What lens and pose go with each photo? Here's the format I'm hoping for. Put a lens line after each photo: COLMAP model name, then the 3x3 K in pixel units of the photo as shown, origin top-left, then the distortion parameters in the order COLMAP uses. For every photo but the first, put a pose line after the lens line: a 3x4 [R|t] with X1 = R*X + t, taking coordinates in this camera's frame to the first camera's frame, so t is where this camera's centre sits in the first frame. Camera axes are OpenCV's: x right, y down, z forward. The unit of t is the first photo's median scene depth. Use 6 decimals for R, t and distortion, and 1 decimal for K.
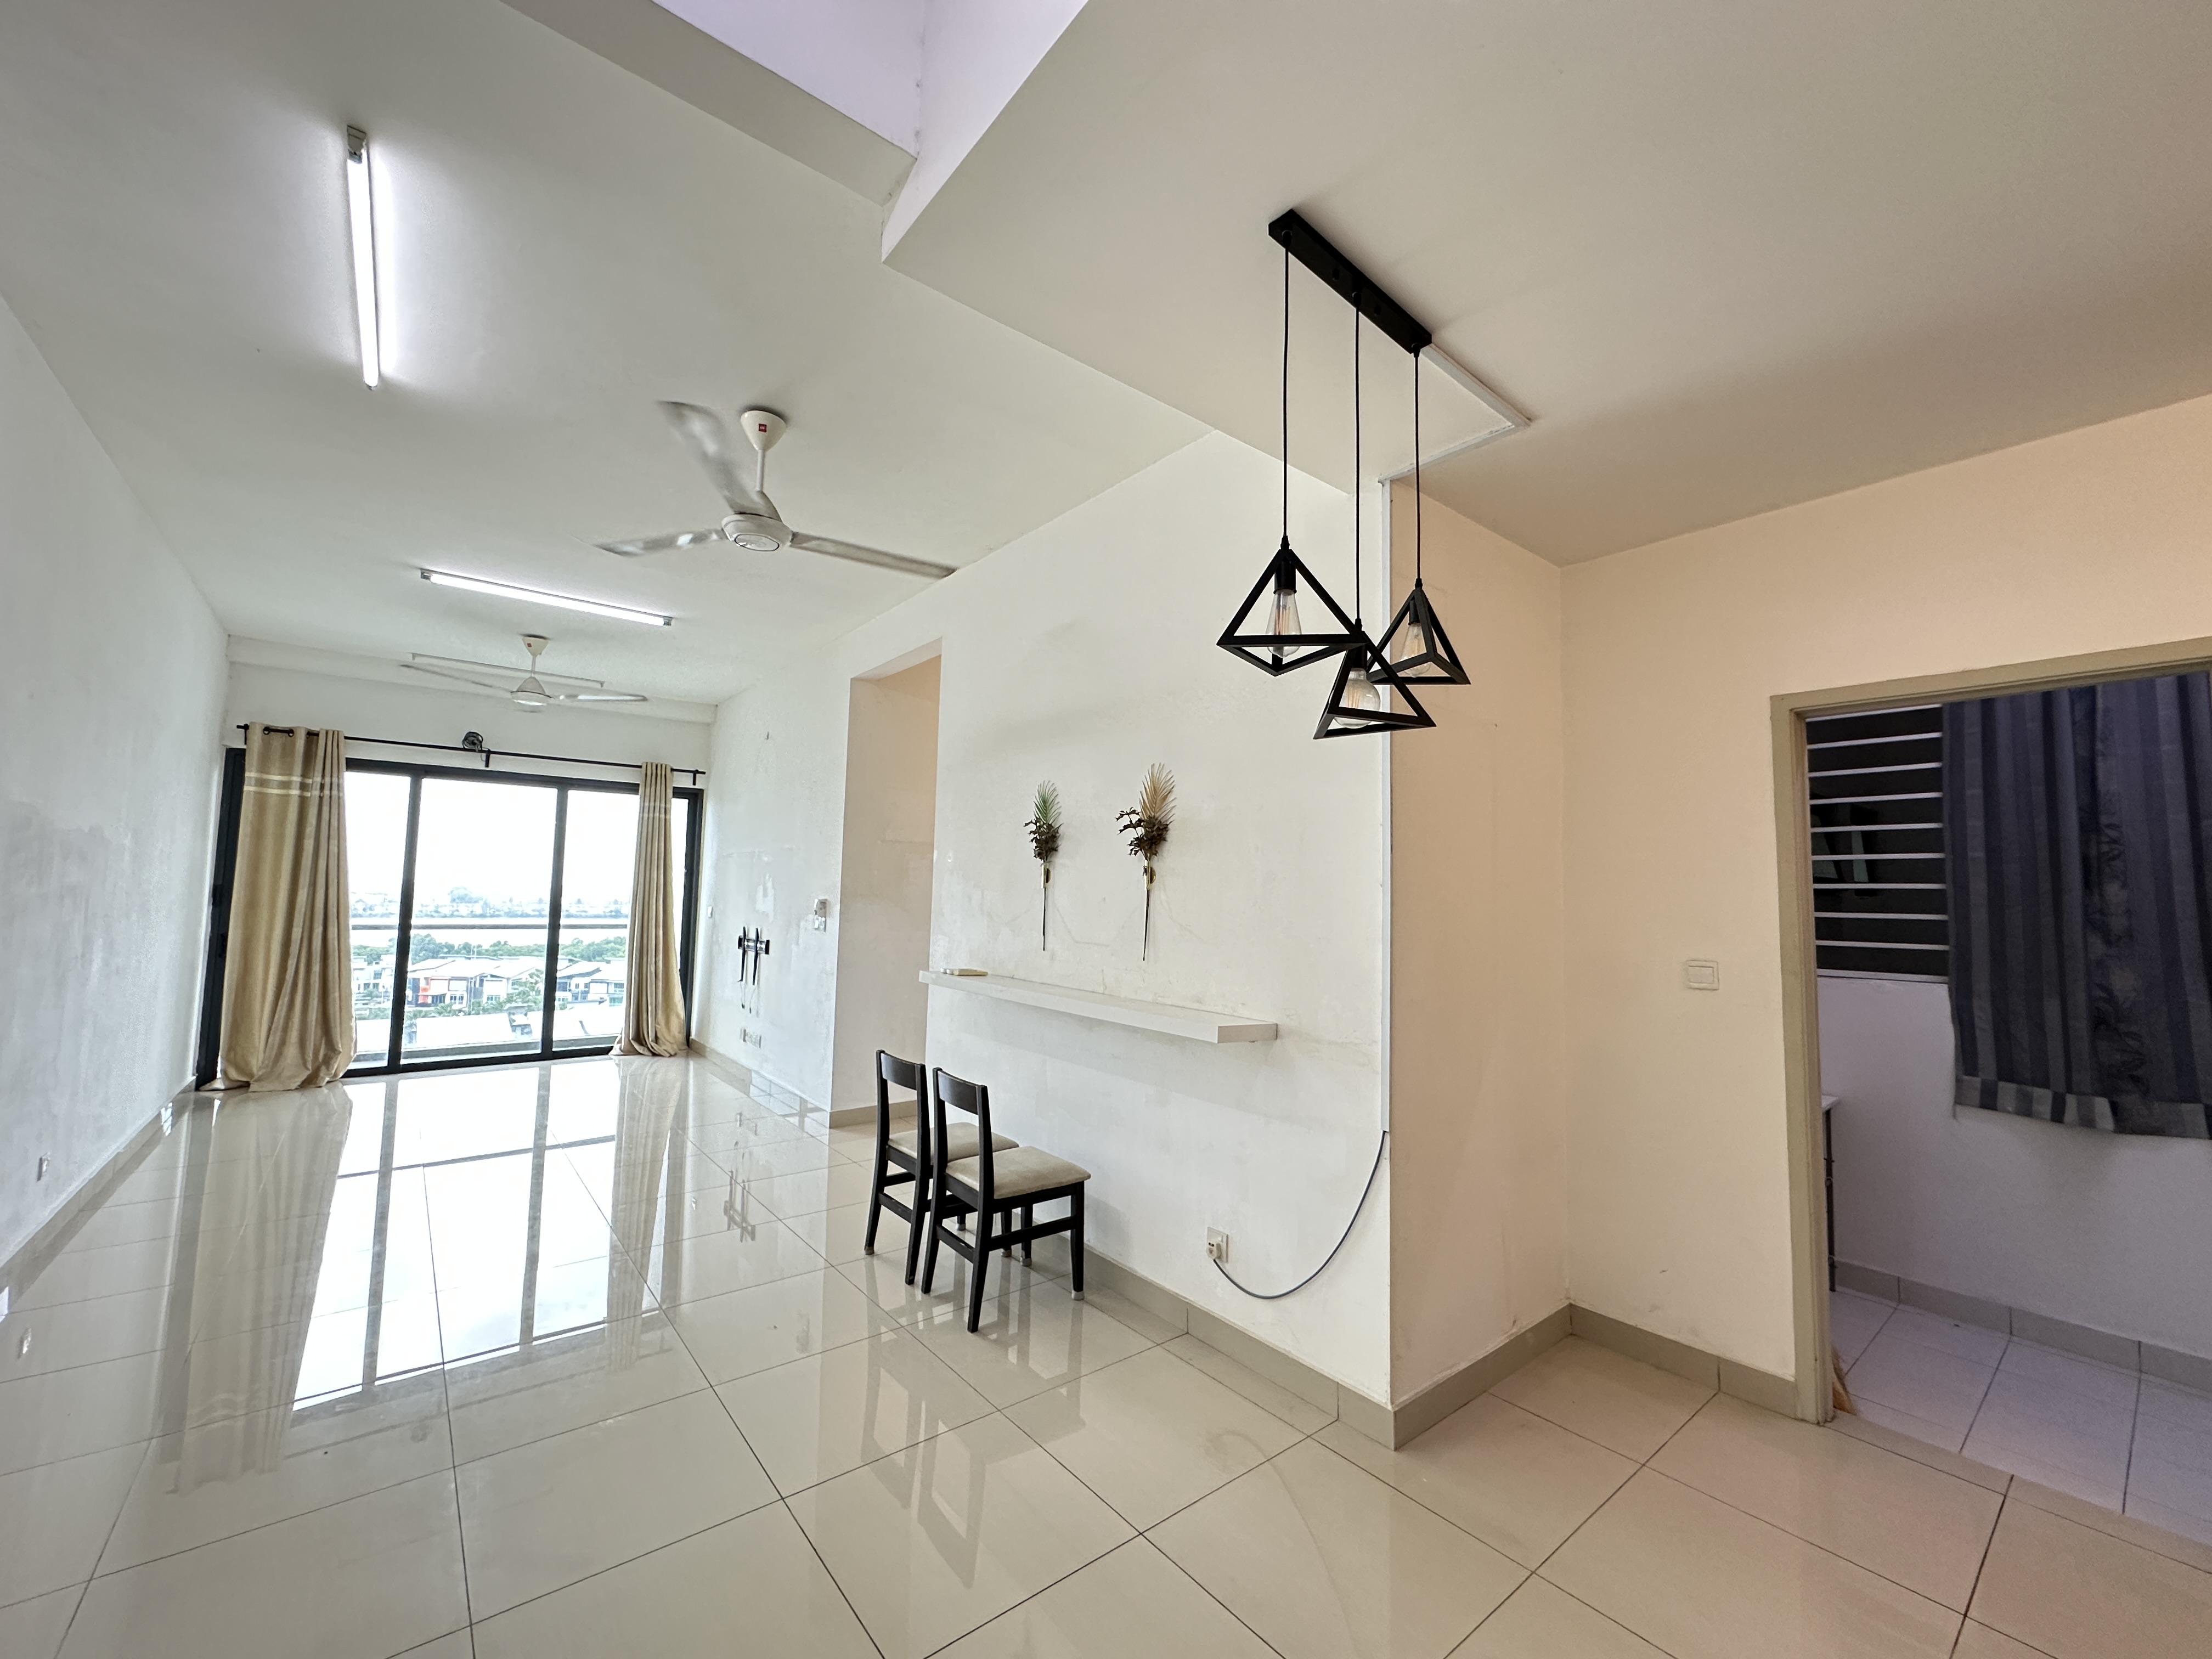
lens RADIAL K [[880.7, 0, 1109.3], [0, 880.7, 830.8], [0, 0, 1]] dist [-0.004426, 0.000646]
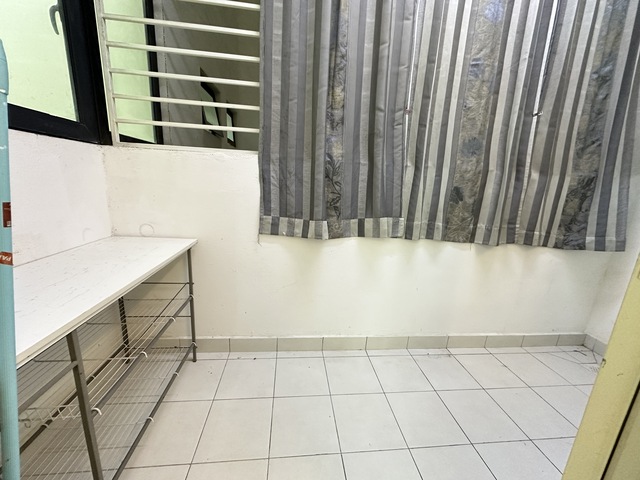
lens RADIAL K [[254.8, 0, 321.4], [0, 254.8, 238.1], [0, 0, 1]] dist [-0.004426, 0.000646]
pose [[0.547510, -0.162708, 0.820828, 0.685481], [-0.098960, 0.961441, 0.256589, 0.200865], [-0.830927, -0.221714, 0.510297, 0.709402]]
